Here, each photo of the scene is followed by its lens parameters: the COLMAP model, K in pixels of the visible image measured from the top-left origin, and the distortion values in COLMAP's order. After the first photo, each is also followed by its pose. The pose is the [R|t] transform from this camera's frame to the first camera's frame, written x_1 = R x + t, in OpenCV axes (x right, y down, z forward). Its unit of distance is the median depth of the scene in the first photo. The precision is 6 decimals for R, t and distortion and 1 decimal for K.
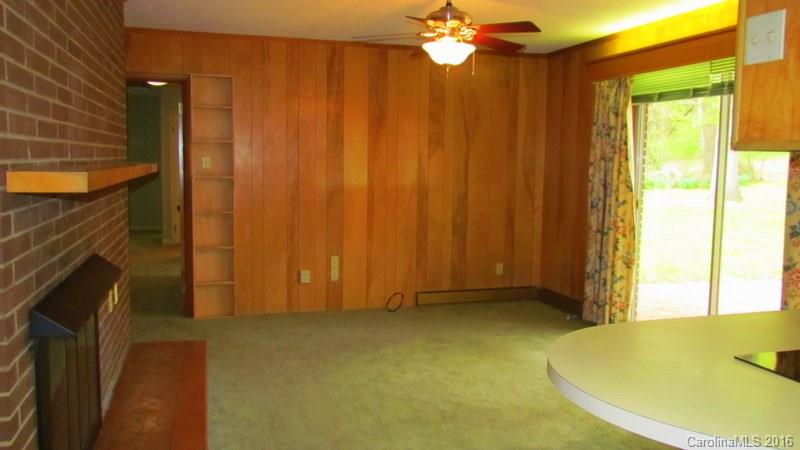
lens RADIAL K [[668.1, 0, 399.3], [0, 668.1, 230.4], [0, 0, 1]] dist [-0.022260, 0.007084]
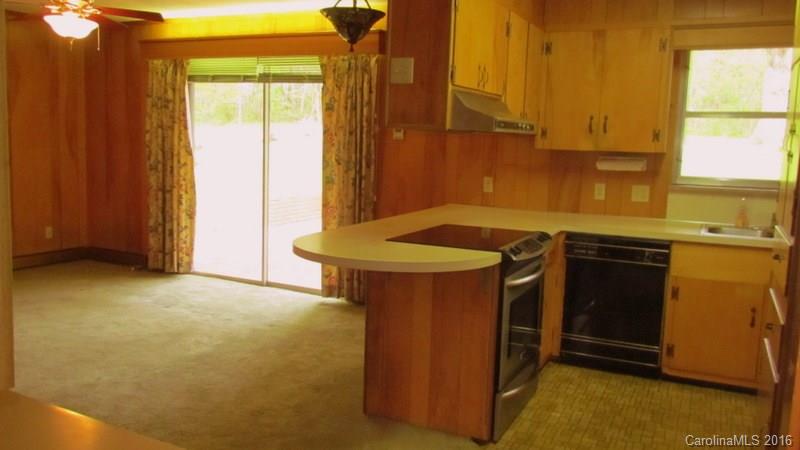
lens RADIAL K [[668.1, 0, 404.1], [0, 668.1, 227.2], [0, 0, 1]] dist [-0.022260, 0.007084]
pose [[0.672627, -0.080533, 0.735586, -0.285916], [0.048691, 0.996723, 0.064599, 0.012570], [-0.738378, -0.007634, 0.674344, -0.100615]]
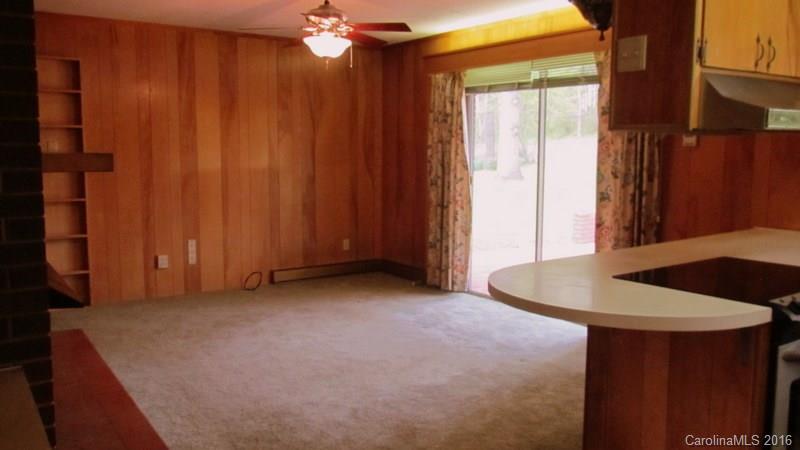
lens RADIAL K [[668.1, 0, 402.0], [0, 668.1, 228.2], [0, 0, 1]] dist [-0.022260, 0.007084]
pose [[0.949103, -0.045750, 0.311625, -0.125339], [0.040509, 0.998908, 0.023275, 0.011781], [-0.312350, -0.009467, 0.949920, -0.073039]]
